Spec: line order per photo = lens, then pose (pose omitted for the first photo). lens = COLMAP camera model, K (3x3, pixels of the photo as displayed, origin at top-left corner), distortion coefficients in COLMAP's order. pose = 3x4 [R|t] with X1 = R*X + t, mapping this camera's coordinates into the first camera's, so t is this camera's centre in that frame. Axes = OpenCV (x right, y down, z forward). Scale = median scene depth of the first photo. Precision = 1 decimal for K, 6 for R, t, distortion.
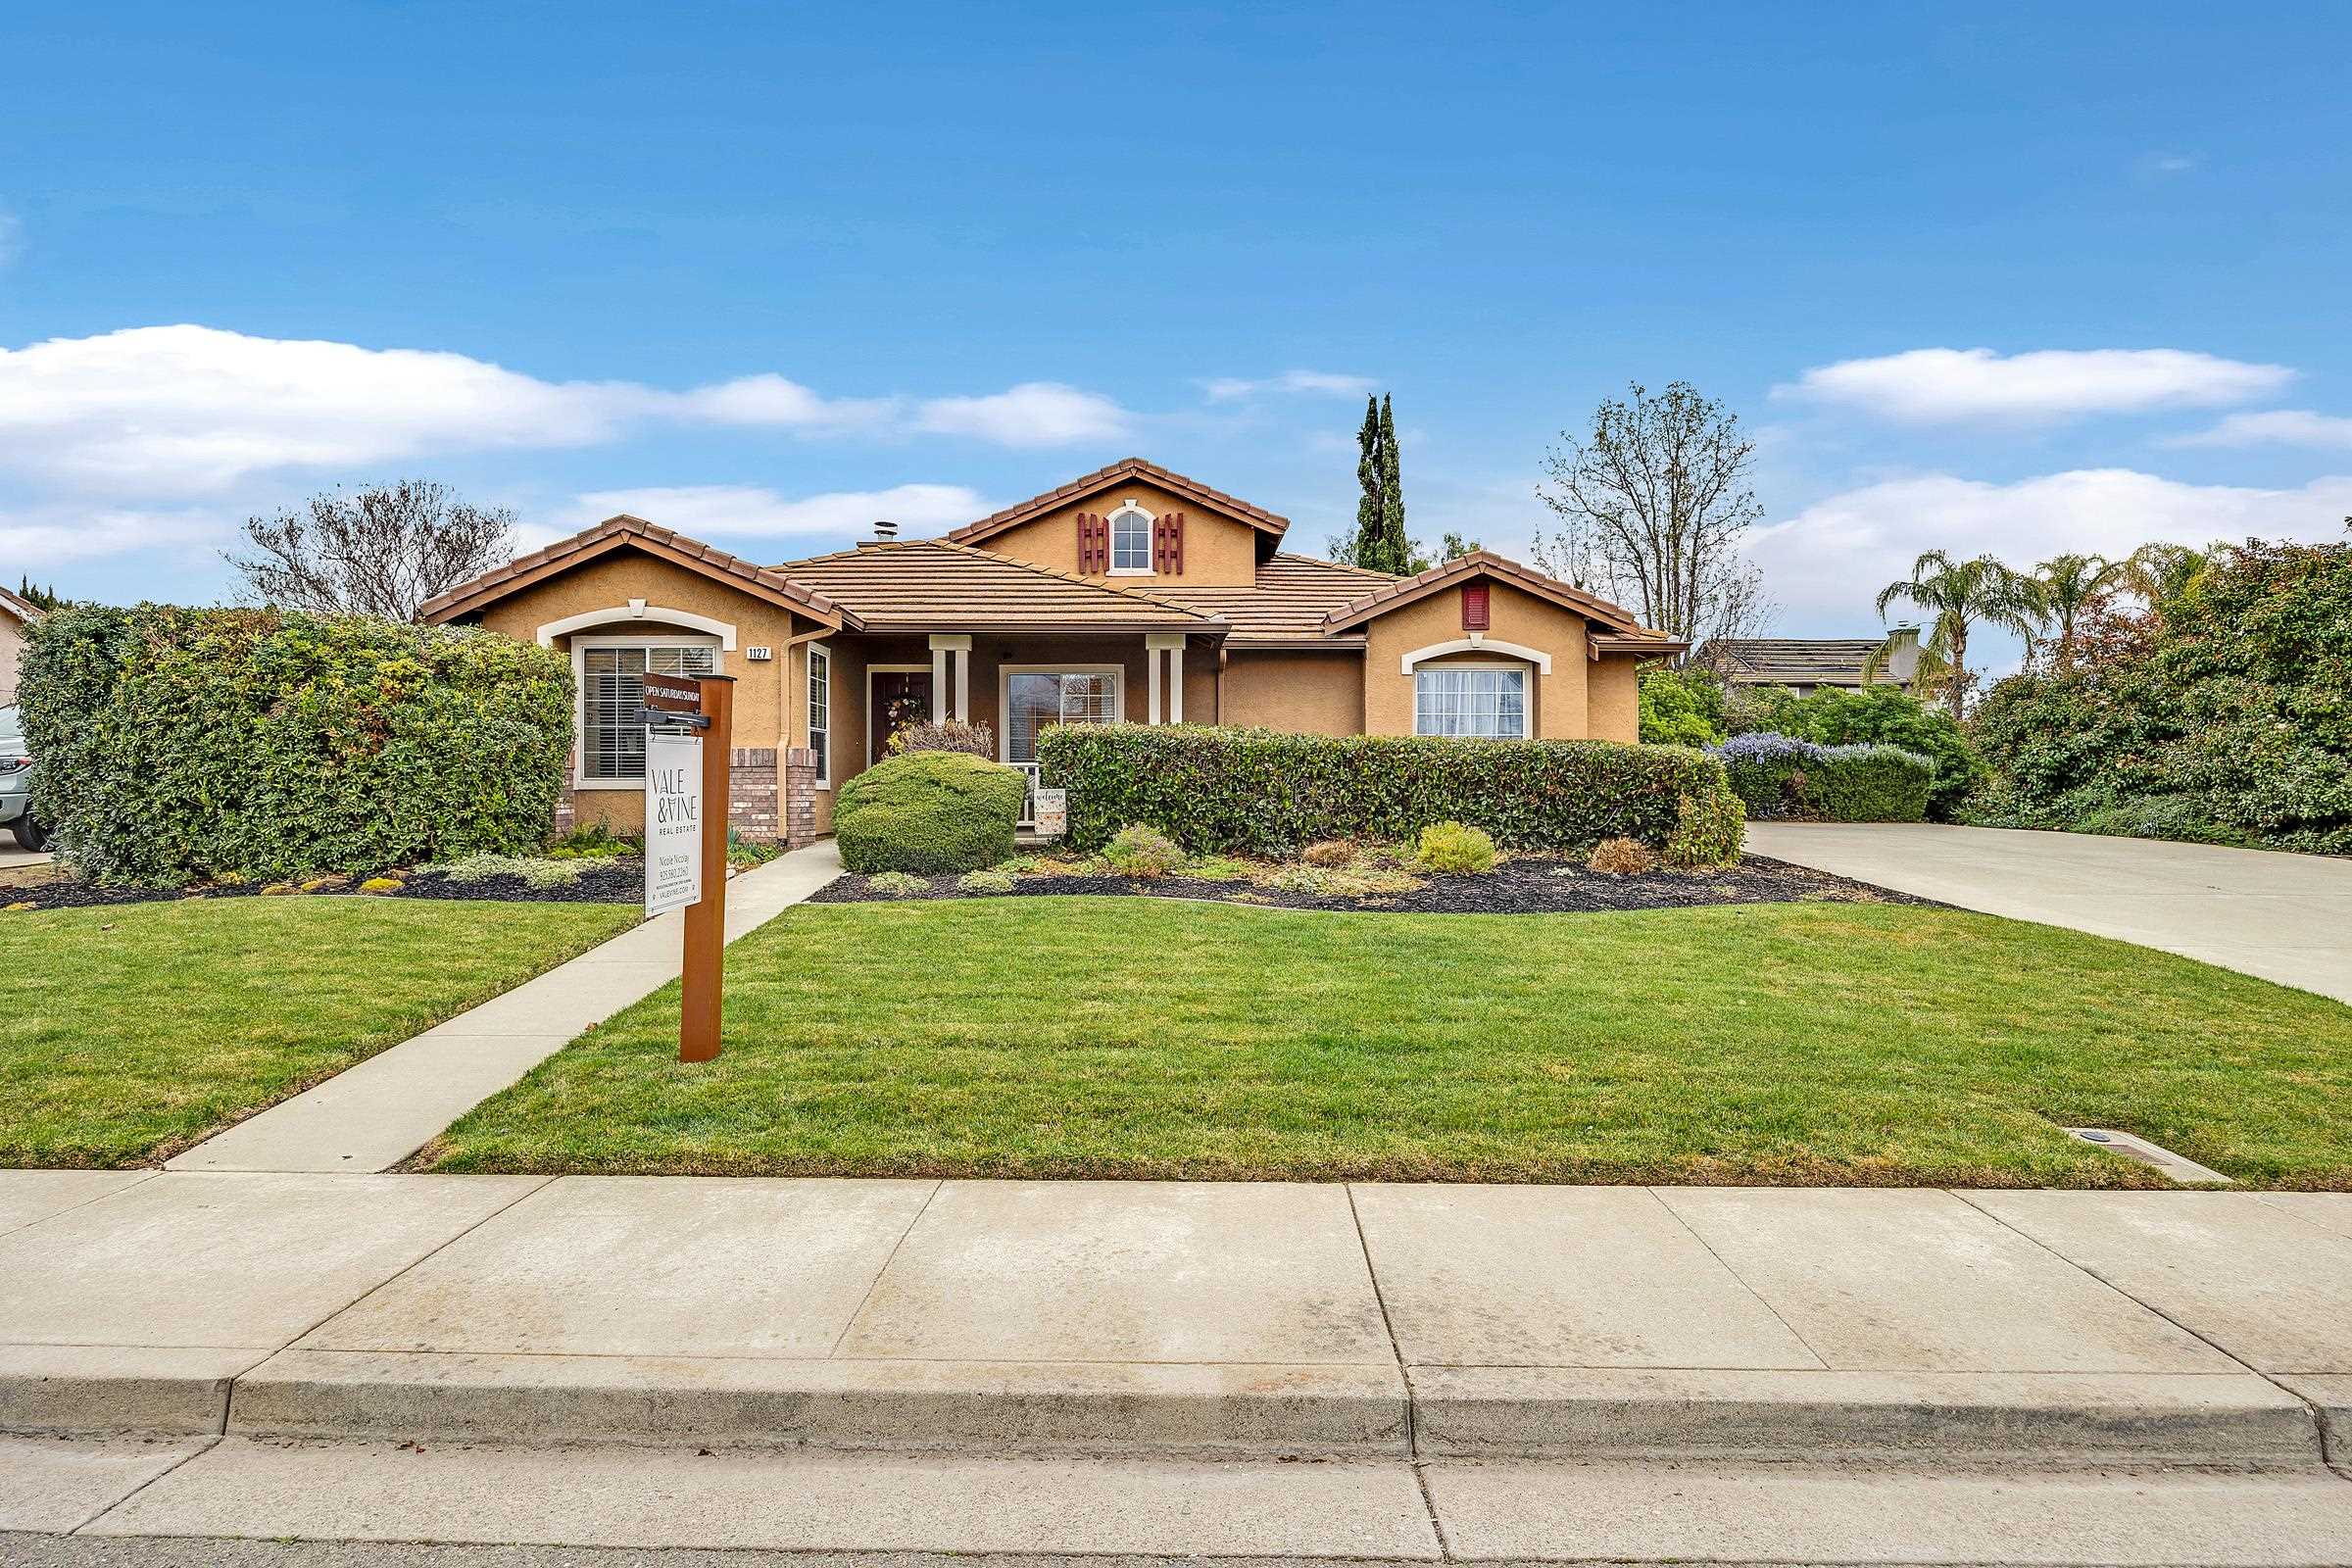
lens RADIAL K [[1158.2, 0, 1176.0], [0, 1158.2, 784.0], [0, 0, 1]] dist [-0.013749, -0.000011]
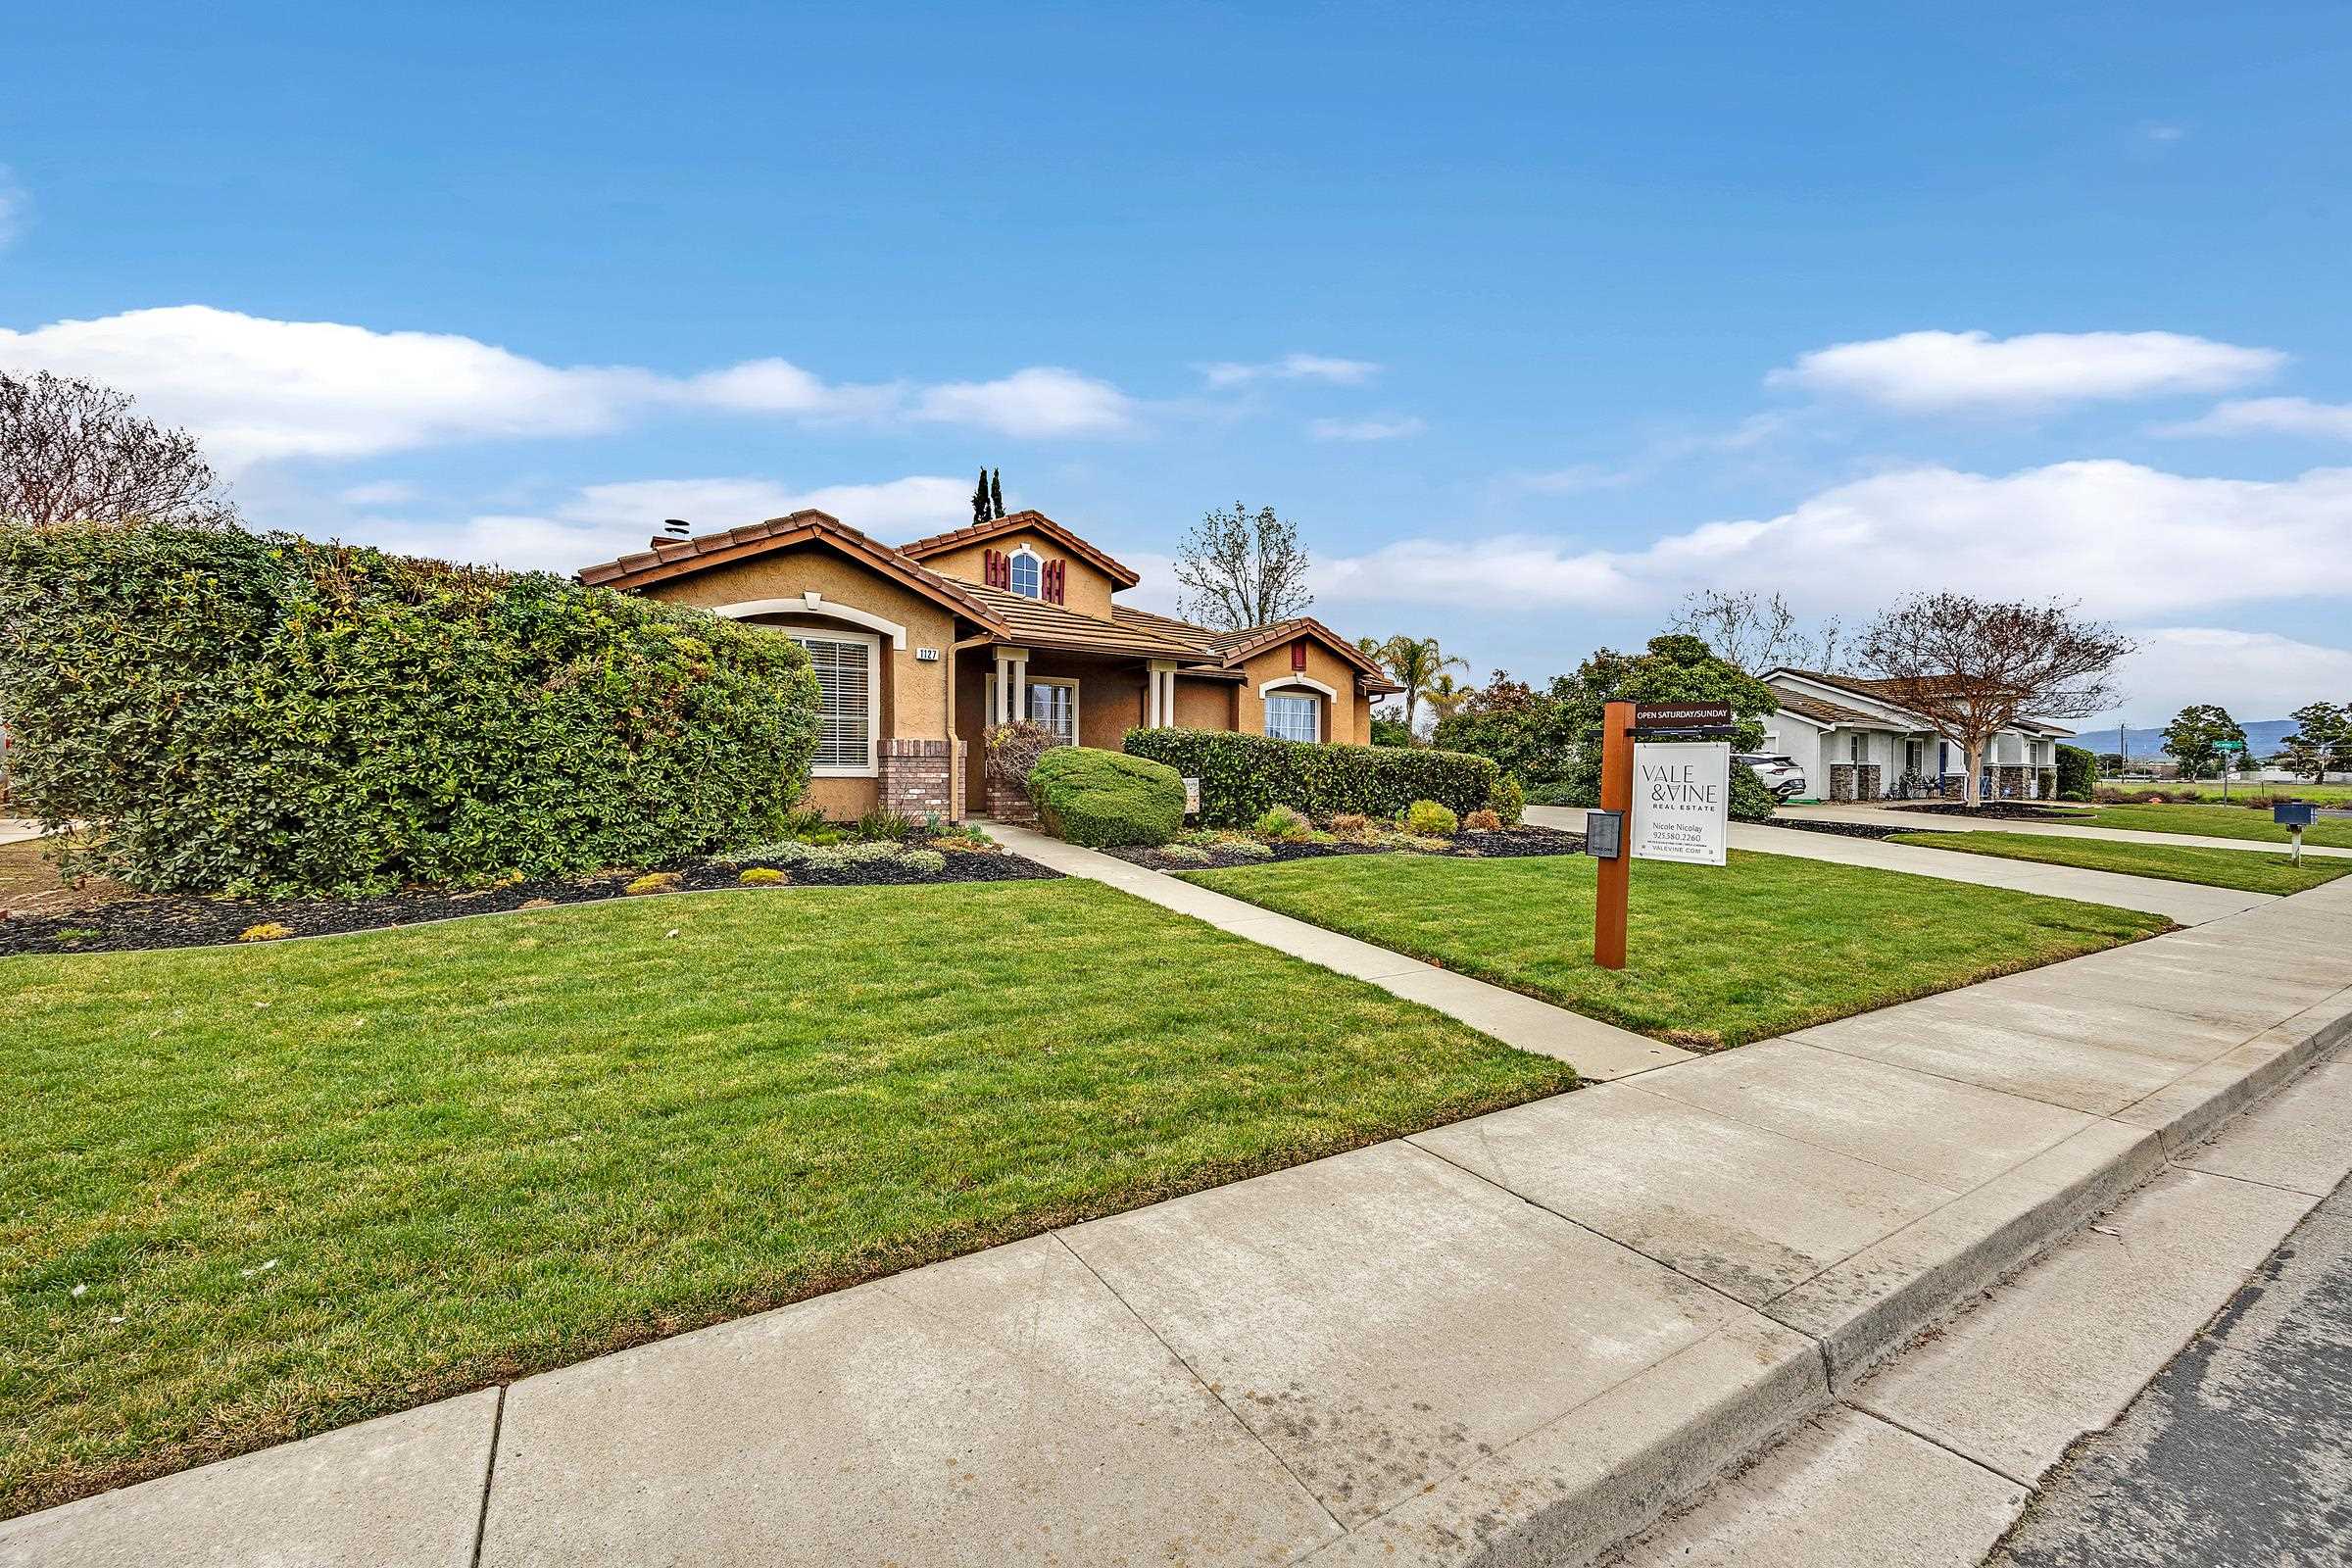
lens RADIAL K [[899.3, 0, 1177.4], [0, 899.3, 784.3], [0, 0, 1]] dist [-0.001882, -0.000426]
pose [[0.850949, 0.000875, 0.525247, -0.604853], [-0.006885, 0.999931, 0.009490, 0.001660], [-0.525203, -0.011692, 0.850897, 0.140387]]
